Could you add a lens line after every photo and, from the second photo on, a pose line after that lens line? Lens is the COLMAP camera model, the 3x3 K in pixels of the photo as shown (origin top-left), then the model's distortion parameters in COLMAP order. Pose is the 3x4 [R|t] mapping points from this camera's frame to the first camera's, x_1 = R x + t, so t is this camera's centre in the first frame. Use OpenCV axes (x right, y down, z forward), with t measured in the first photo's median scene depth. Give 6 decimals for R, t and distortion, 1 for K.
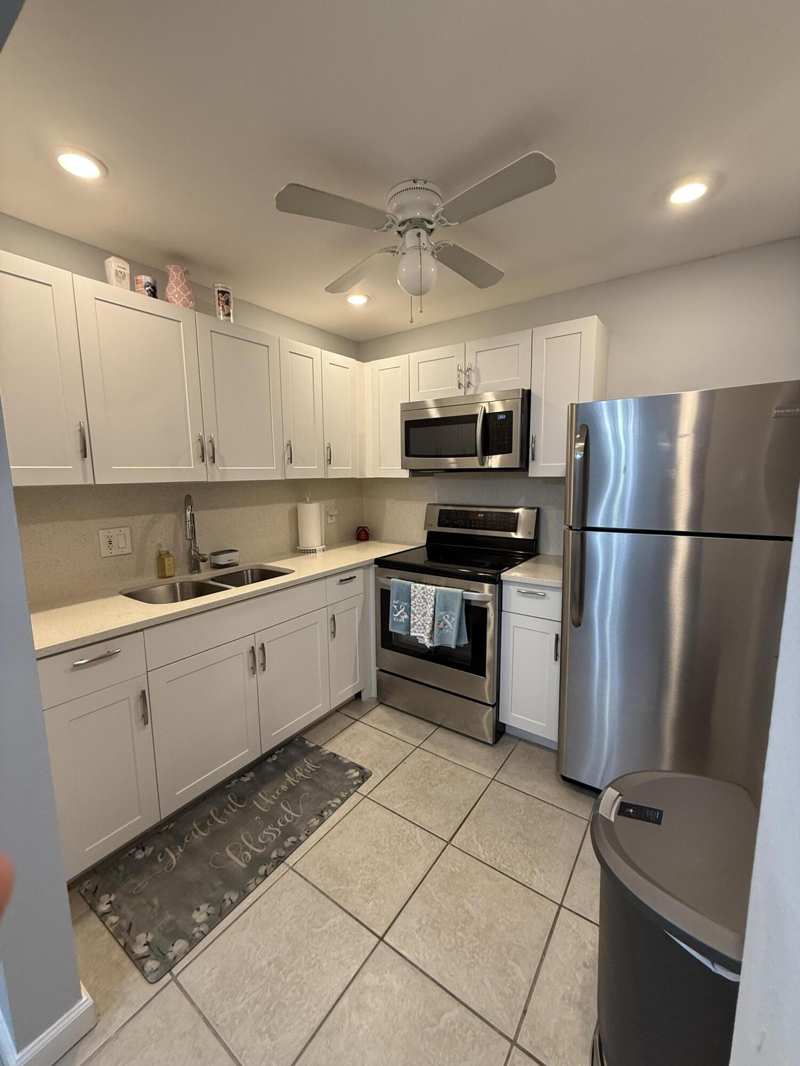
lens RADIAL K [[427.3, 0, 407.0], [0, 427.3, 536.6], [0, 0, 1]] dist [0.002522, 0.001261]
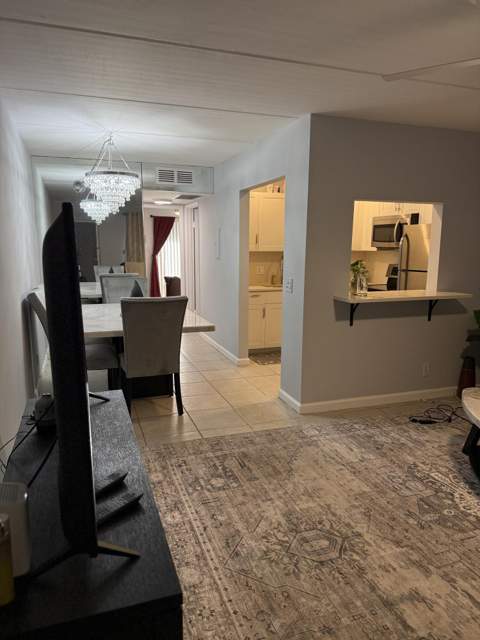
lens RADIAL K [[451.2, 0, 239.2], [0, 451.2, 322.1], [0, 0, 1]] dist [0.007551, 0.000459]
pose [[0.806293, 0.104766, -0.582164, 0.852901], [-0.090452, 0.994453, 0.053686, 0.166819], [0.584559, 0.009371, 0.811297, -1.308573]]
